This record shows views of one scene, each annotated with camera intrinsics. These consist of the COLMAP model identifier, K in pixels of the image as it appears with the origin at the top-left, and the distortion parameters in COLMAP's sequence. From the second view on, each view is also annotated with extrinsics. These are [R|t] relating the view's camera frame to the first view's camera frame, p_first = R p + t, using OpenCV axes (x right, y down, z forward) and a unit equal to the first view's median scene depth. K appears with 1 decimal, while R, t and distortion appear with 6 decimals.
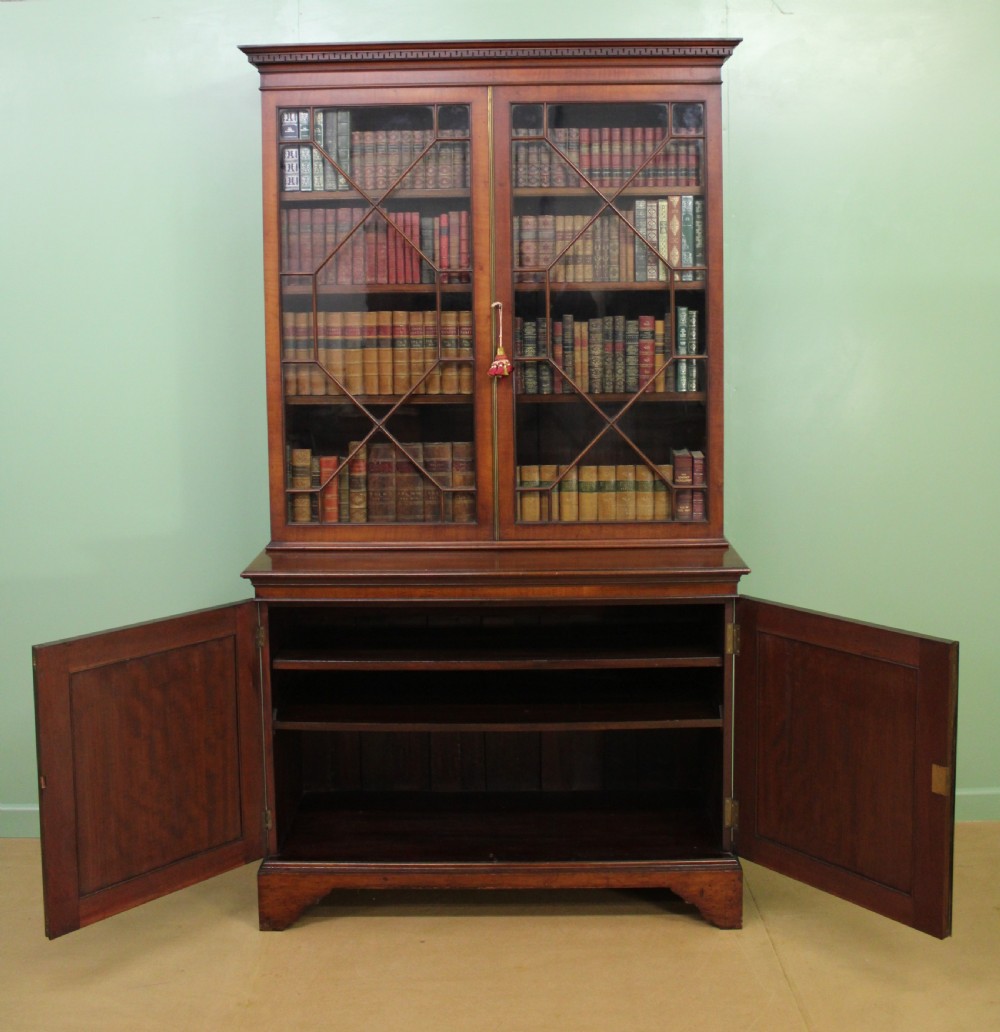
lens RADIAL K [[1284.8, 0, 503.0], [0, 1284.8, 320.2], [0, 0, 1]] dist [-0.167116, 0.138925]
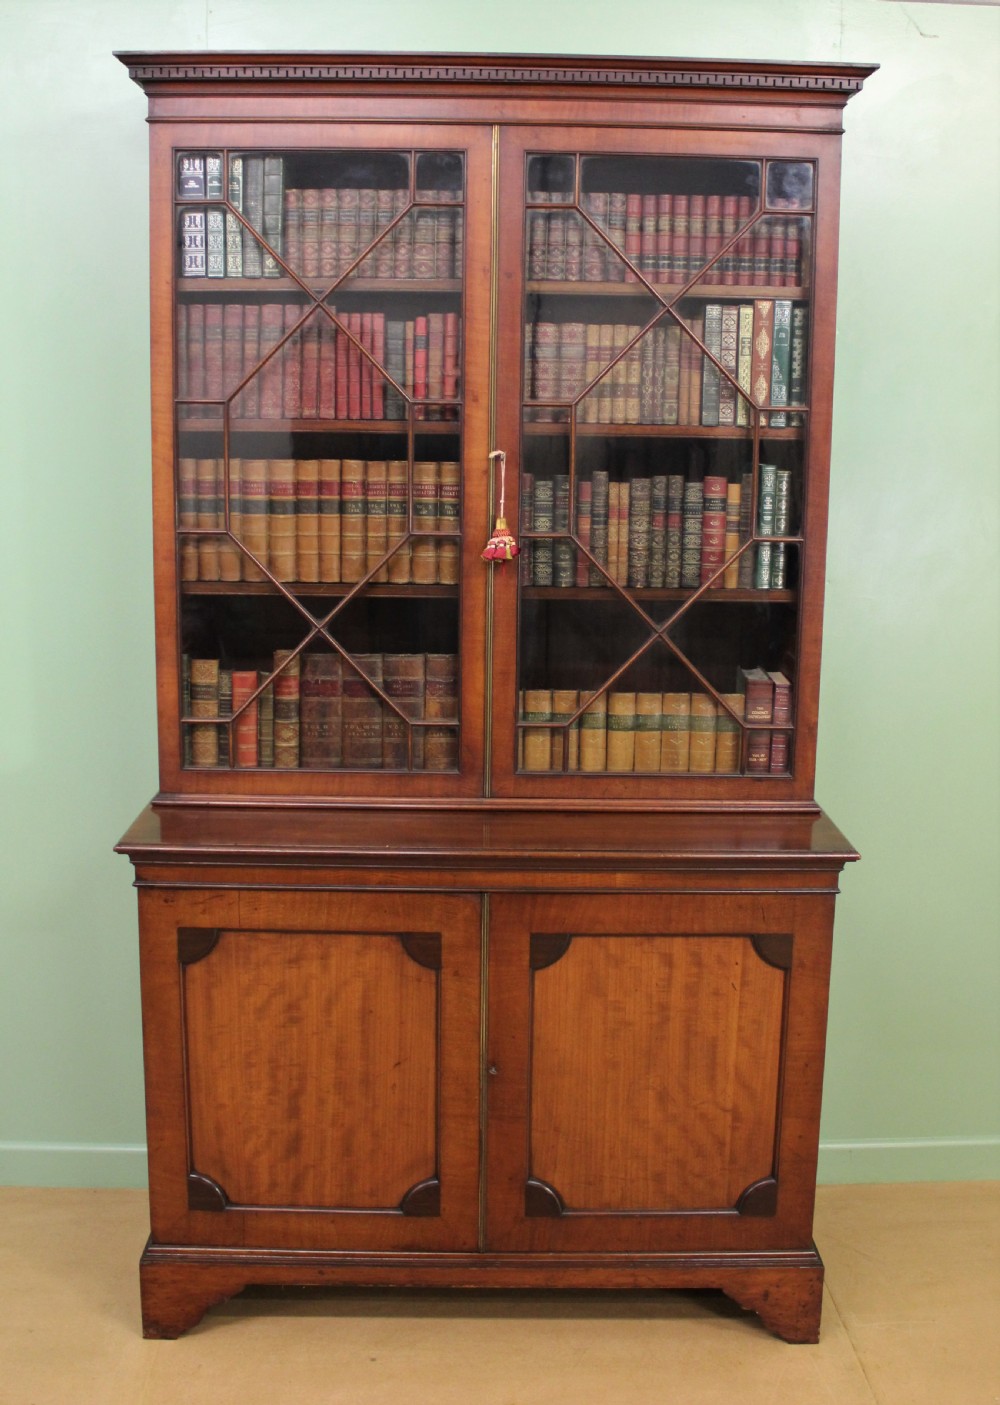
lens RADIAL K [[1516.0, 0, 492.7], [0, 1516.0, 626.7], [0, 0, 1]] dist [-0.169211, 0.144397]
pose [[0.999325, 0.022103, 0.029342, -0.028188], [-0.025302, 0.993210, 0.113554, -0.012128], [-0.026633, -0.114220, 0.993098, 0.199096]]
